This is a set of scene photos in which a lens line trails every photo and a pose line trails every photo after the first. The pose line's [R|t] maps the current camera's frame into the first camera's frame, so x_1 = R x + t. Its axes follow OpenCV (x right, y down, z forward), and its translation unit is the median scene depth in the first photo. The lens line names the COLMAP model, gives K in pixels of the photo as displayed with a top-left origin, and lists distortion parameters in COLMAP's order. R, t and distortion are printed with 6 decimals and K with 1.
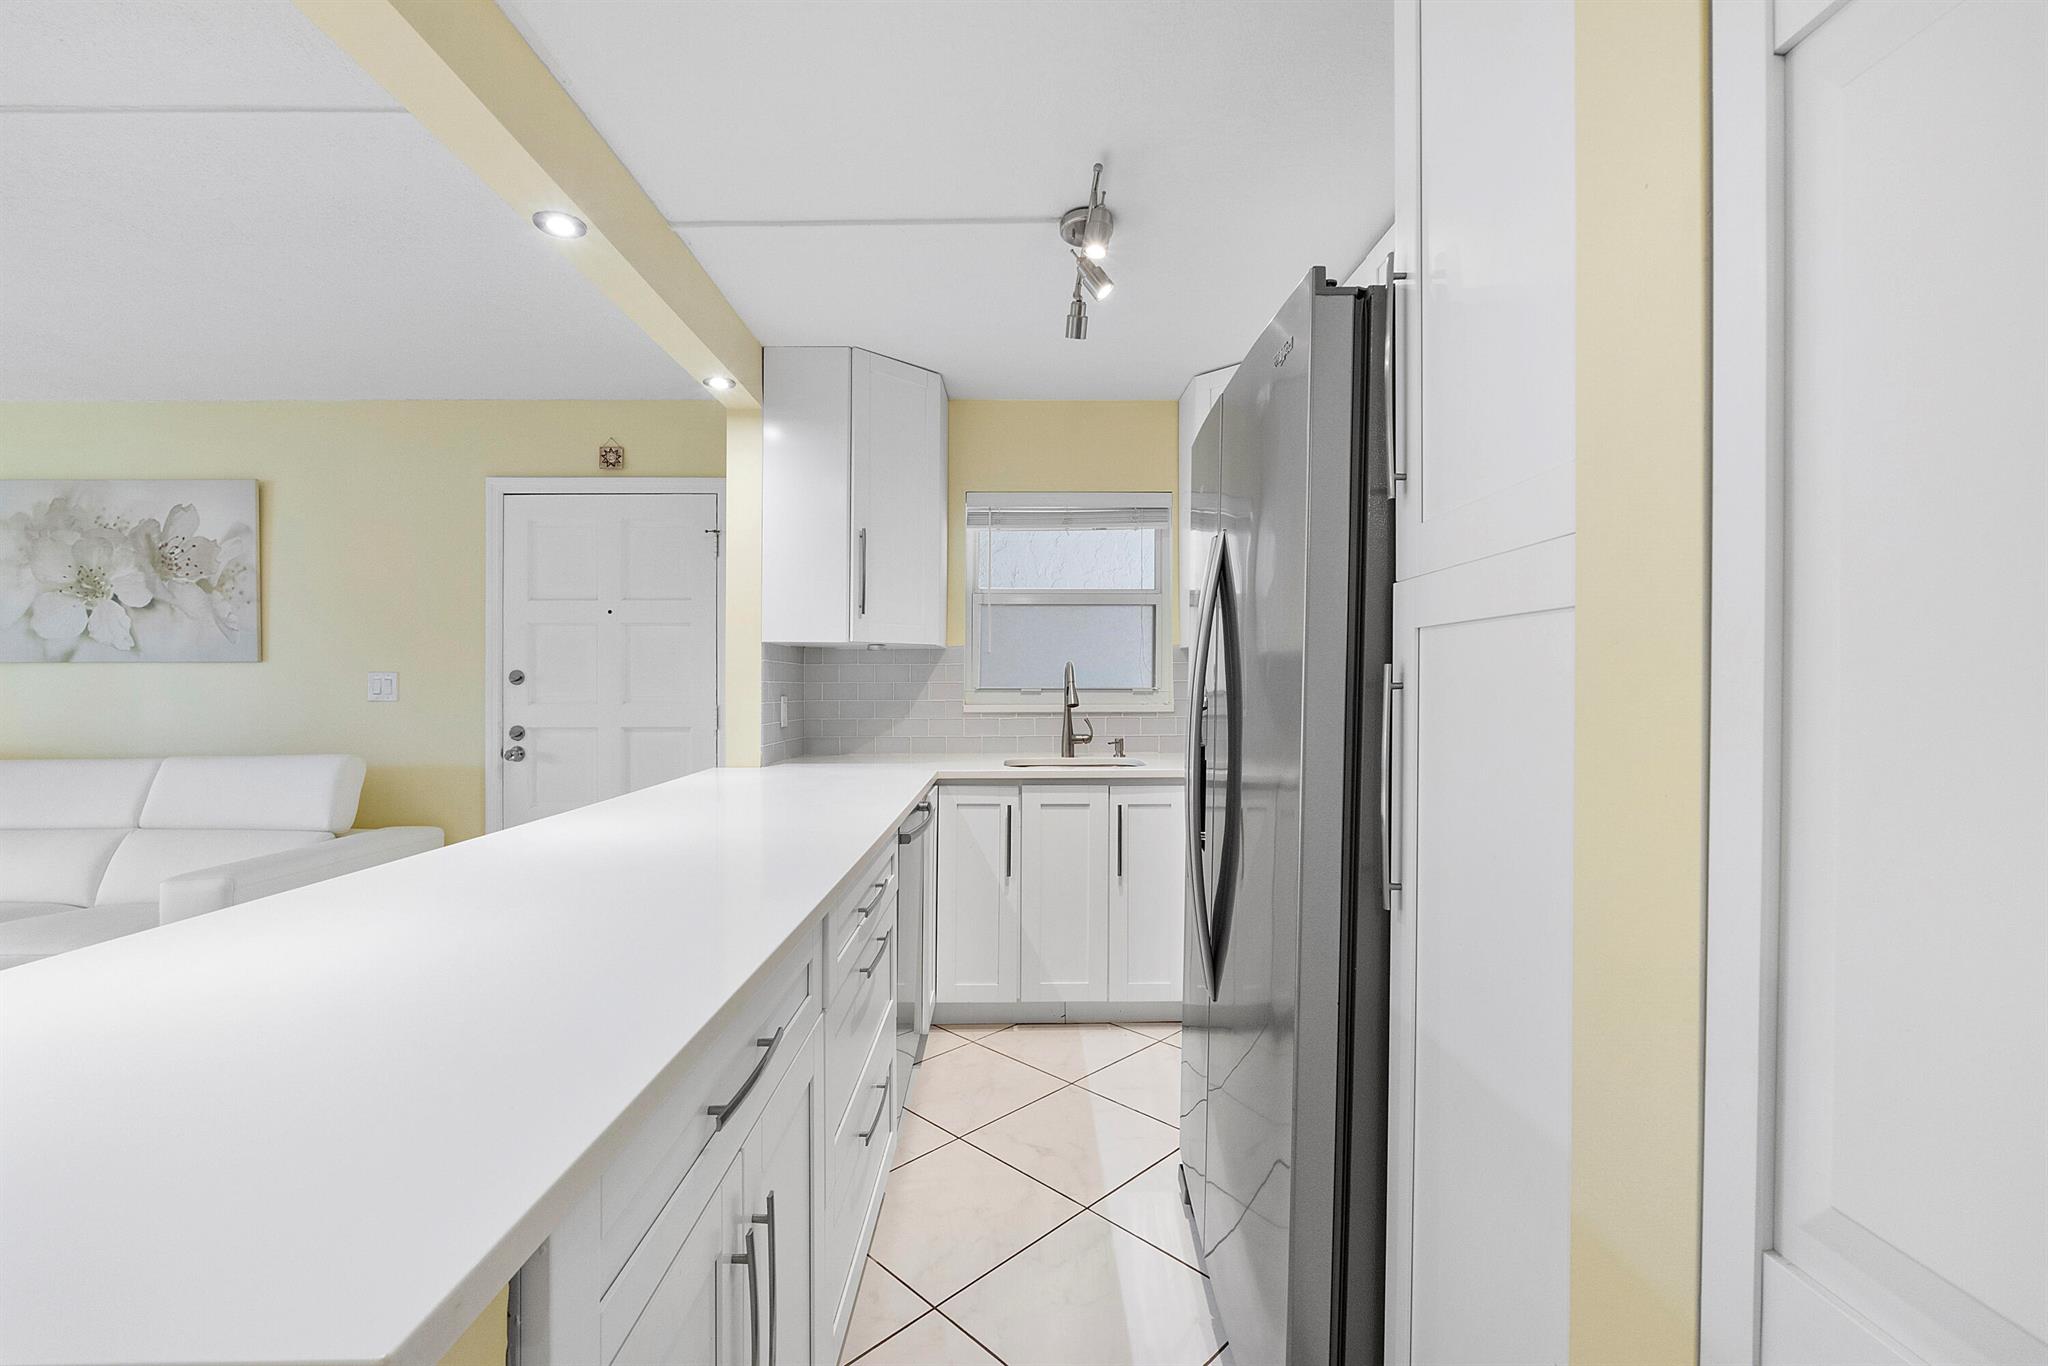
lens RADIAL K [[870.5, 0, 1030.0], [0, 870.5, 680.6], [0, 0, 1]] dist [-0.004989, -0.000946]
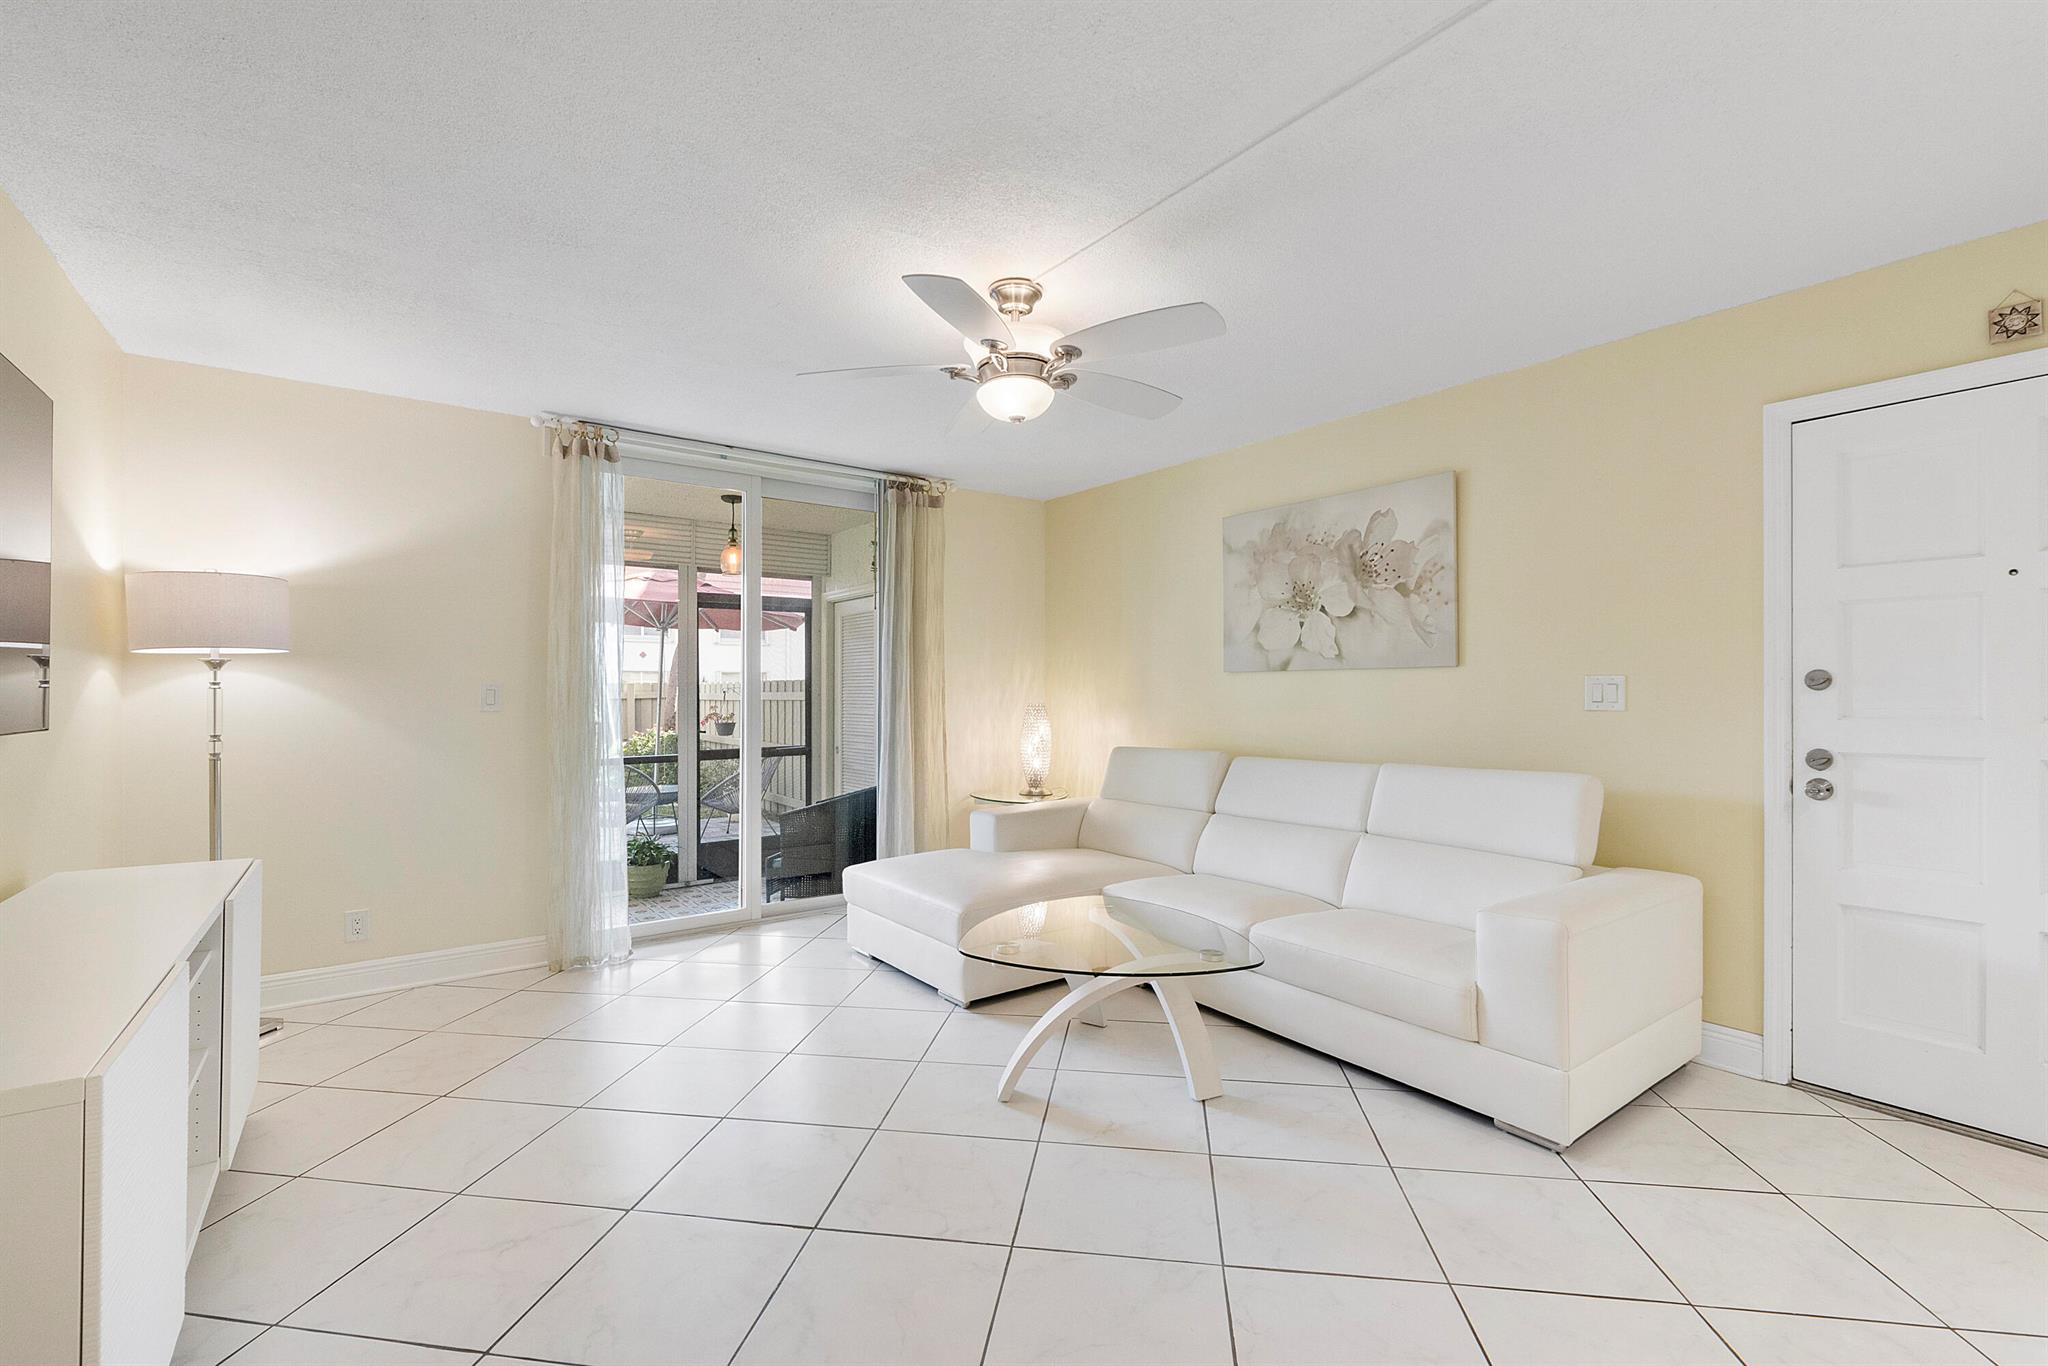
lens RADIAL K [[870.5, 0, 1026.8], [0, 870.5, 687.7], [0, 0, 1]] dist [-0.004989, -0.000946]
pose [[0.595145, -0.004551, -0.803605, -0.429695], [0.002823, 0.999990, -0.003572, 0.003650], [0.803613, -0.000143, 0.595152, 0.075930]]
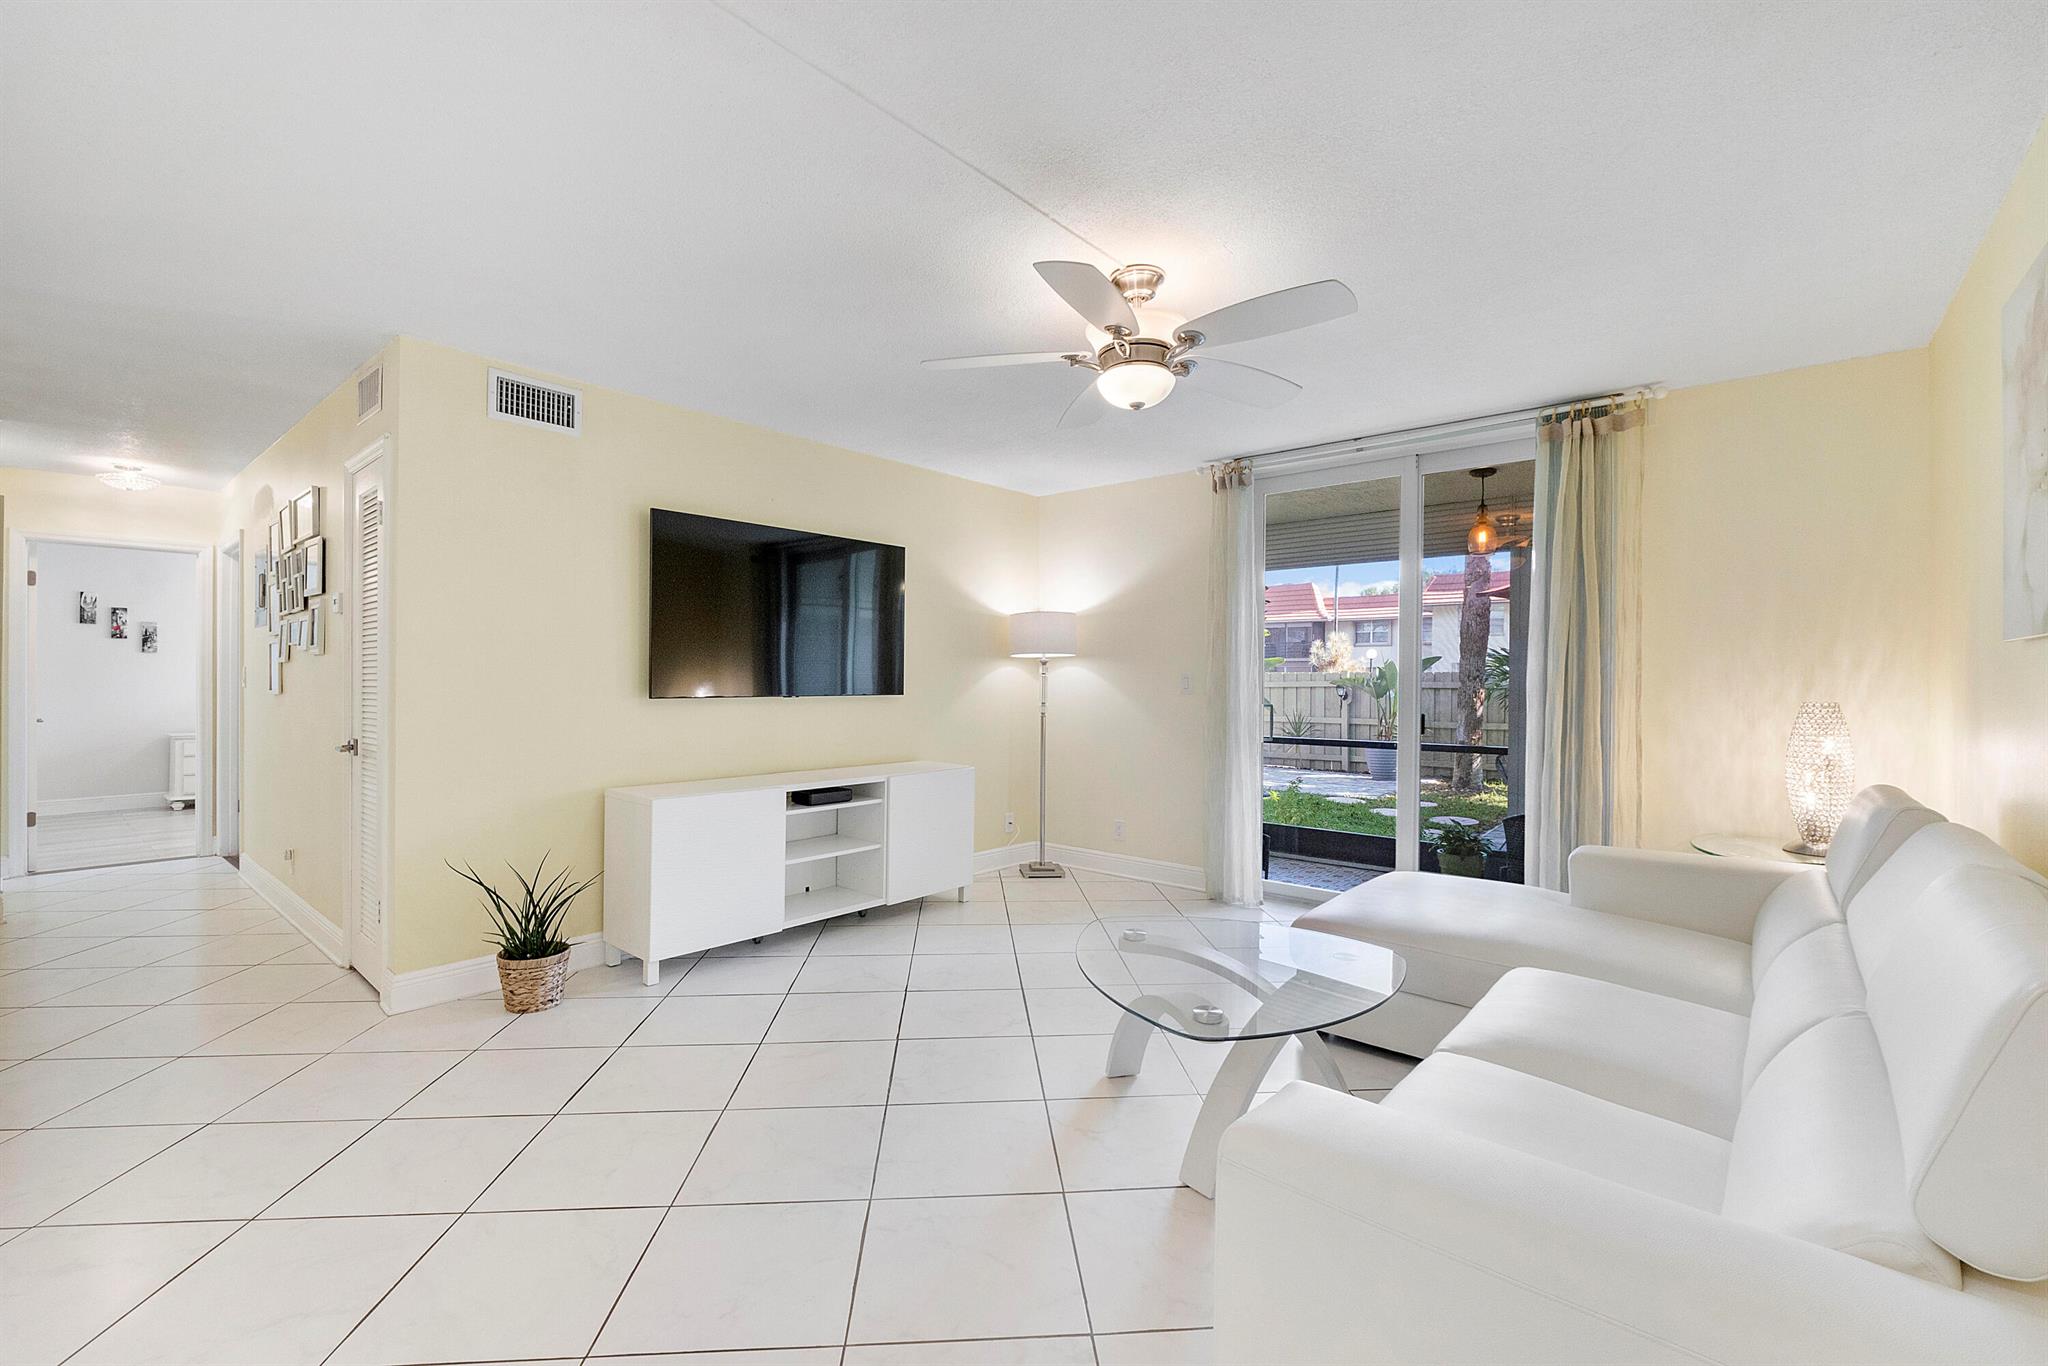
lens RADIAL K [[870.5, 0, 1031.1], [0, 870.5, 692.9], [0, 0, 1]] dist [-0.004989, -0.000946]
pose [[-0.652660, 0.007674, -0.757612, -0.416026], [-0.005334, 0.999877, 0.014723, 0.005465], [0.757633, 0.013650, -0.652539, 0.913548]]
